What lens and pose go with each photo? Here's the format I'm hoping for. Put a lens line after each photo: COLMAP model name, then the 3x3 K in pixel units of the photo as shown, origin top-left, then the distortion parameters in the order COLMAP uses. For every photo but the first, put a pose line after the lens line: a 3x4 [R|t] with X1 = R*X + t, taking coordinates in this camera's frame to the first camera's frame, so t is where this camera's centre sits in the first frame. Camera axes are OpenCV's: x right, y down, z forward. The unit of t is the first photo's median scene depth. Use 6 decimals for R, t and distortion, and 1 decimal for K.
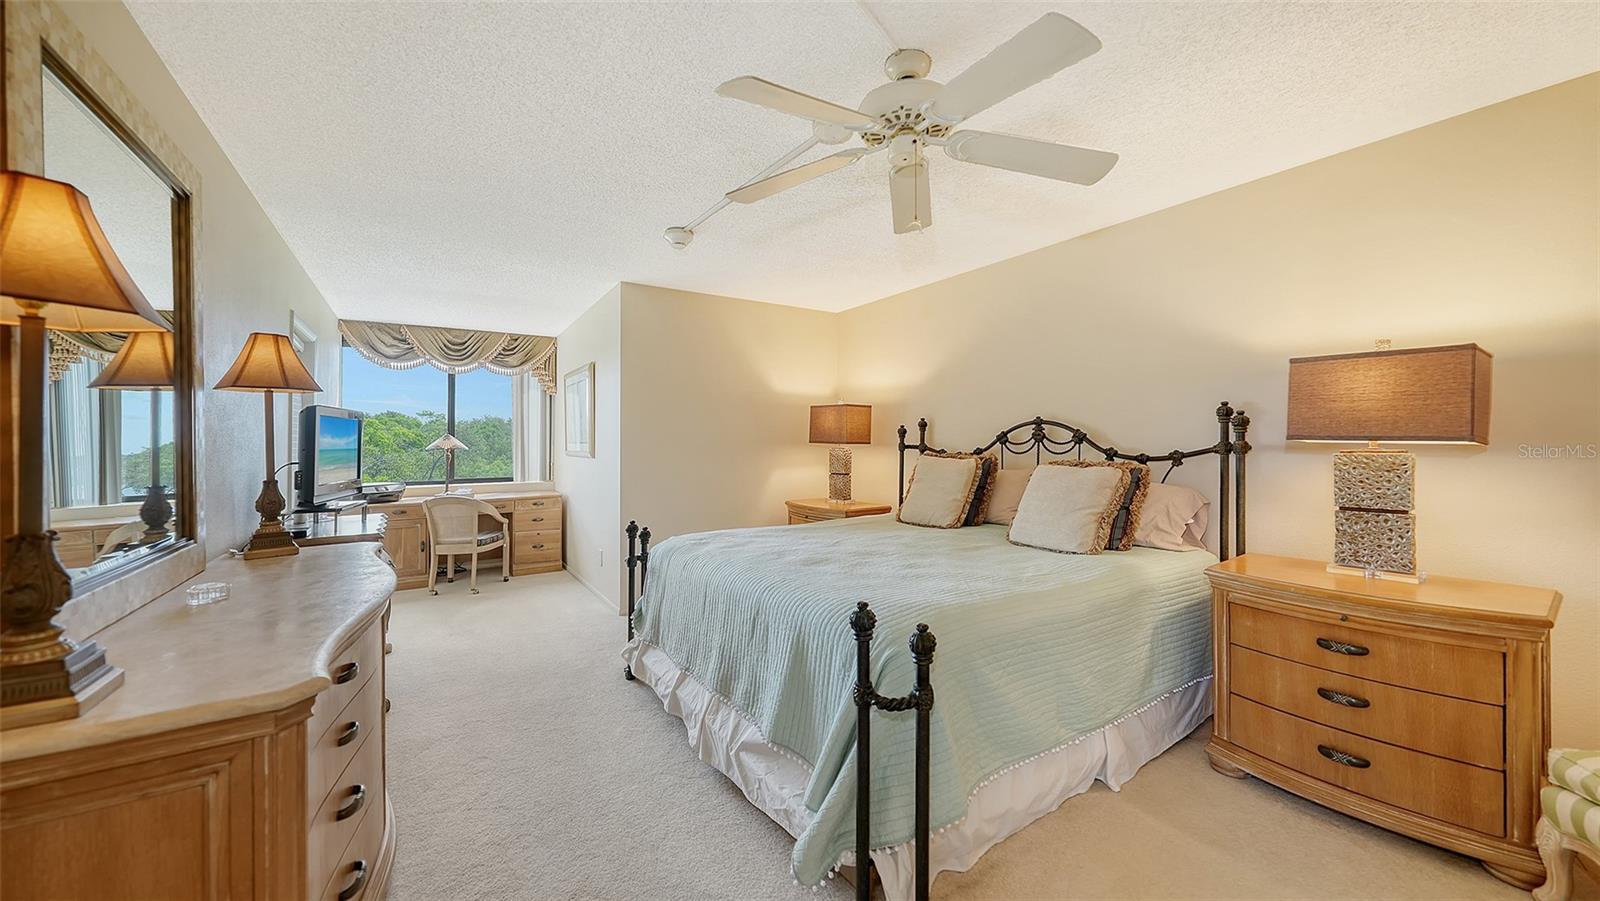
lens RADIAL K [[564.8, 0, 800.5], [0, 564.8, 429.0], [0, 0, 1]] dist [-0.007929, -0.000096]
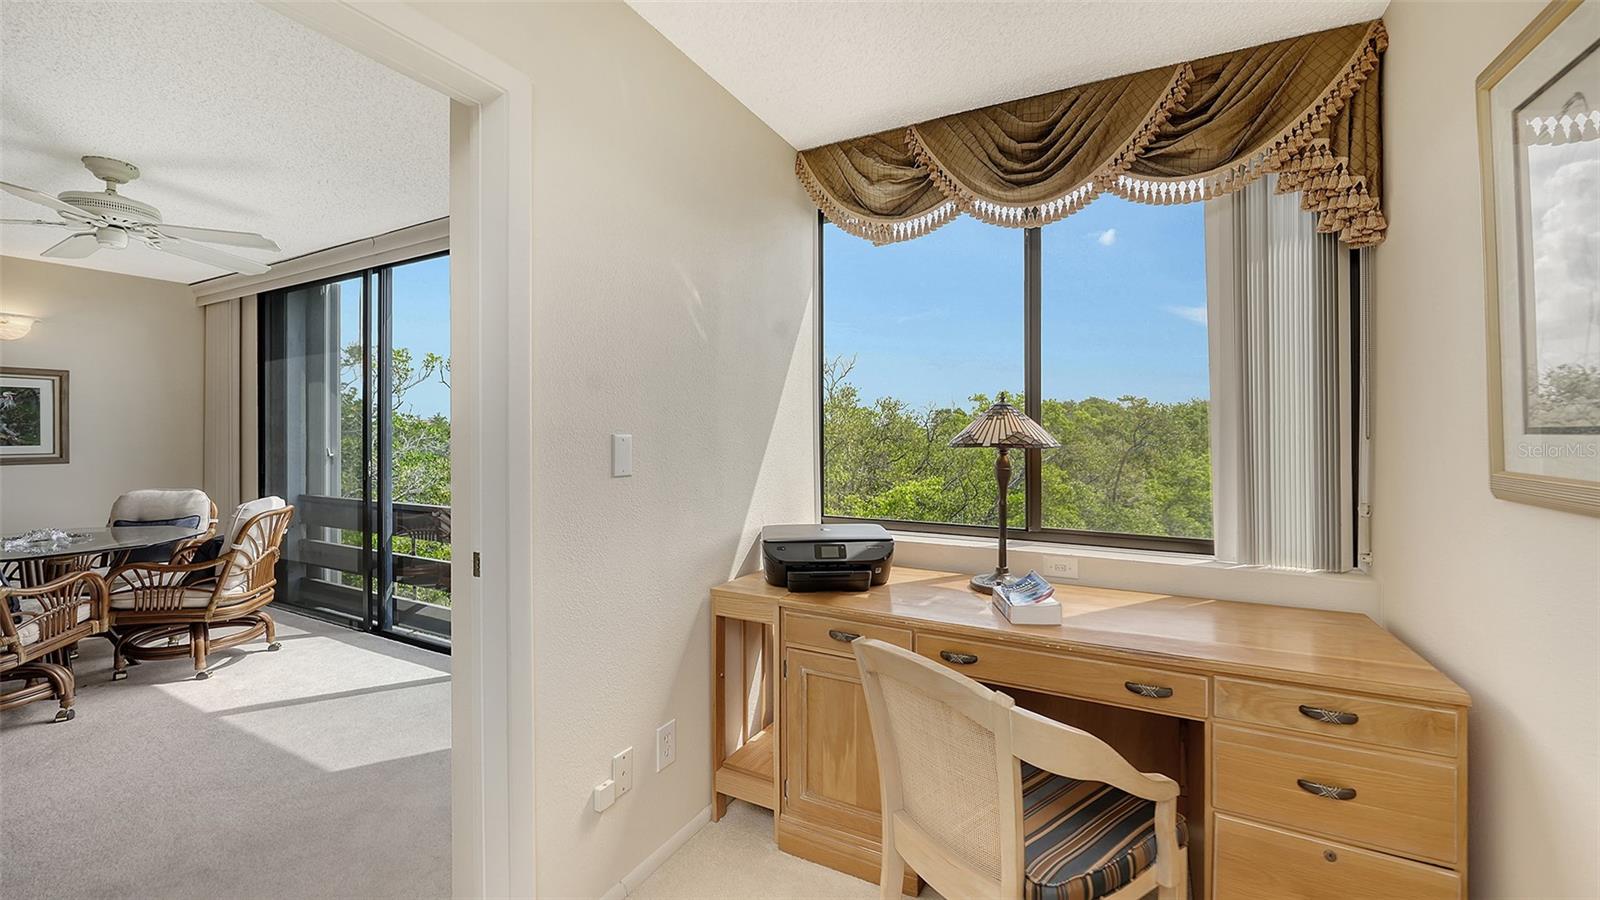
lens RADIAL K [[610.1, 0, 828.6], [0, 610.1, 424.1], [0, 0, 1]] dist [-0.010319, 0.000172]
pose [[0.495517, -0.002682, -0.868594, -0.555763], [0.015204, 0.999869, 0.005587, 0.030736], [0.868465, -0.015975, 0.495493, 1.117914]]
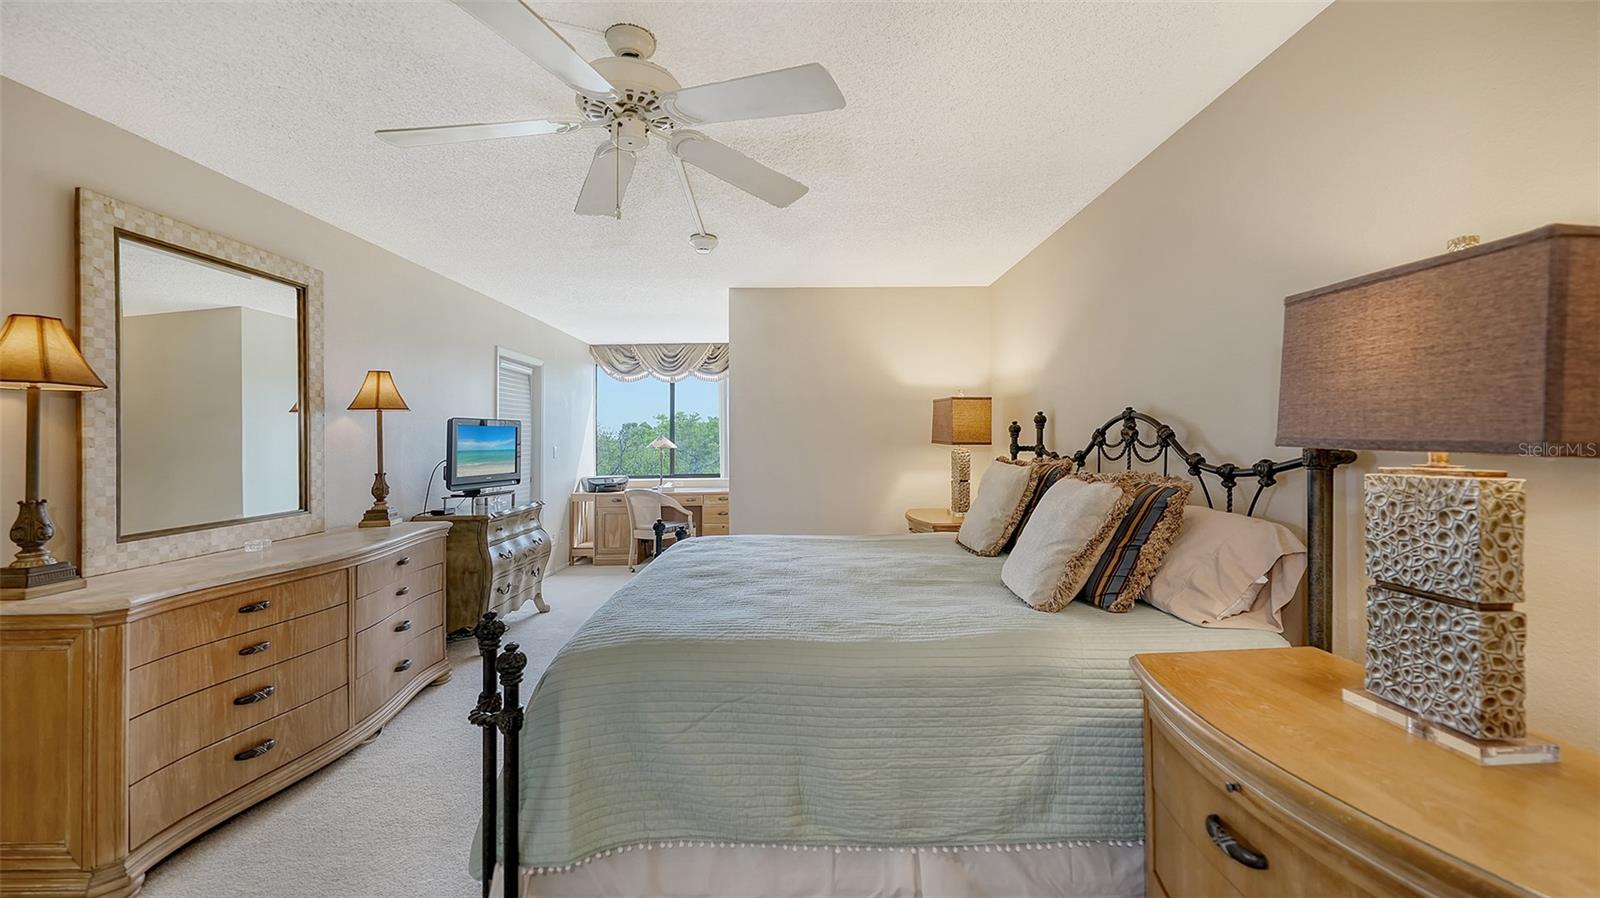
lens RADIAL K [[610.1, 0, 828.6], [0, 610.1, 423.1], [0, 0, 1]] dist [-0.010319, 0.000172]
pose [[0.853681, -0.016844, -0.520523, 0.491240], [0.016178, 0.999852, -0.005821, -0.004510], [0.520544, -0.003452, 0.853828, 0.164377]]
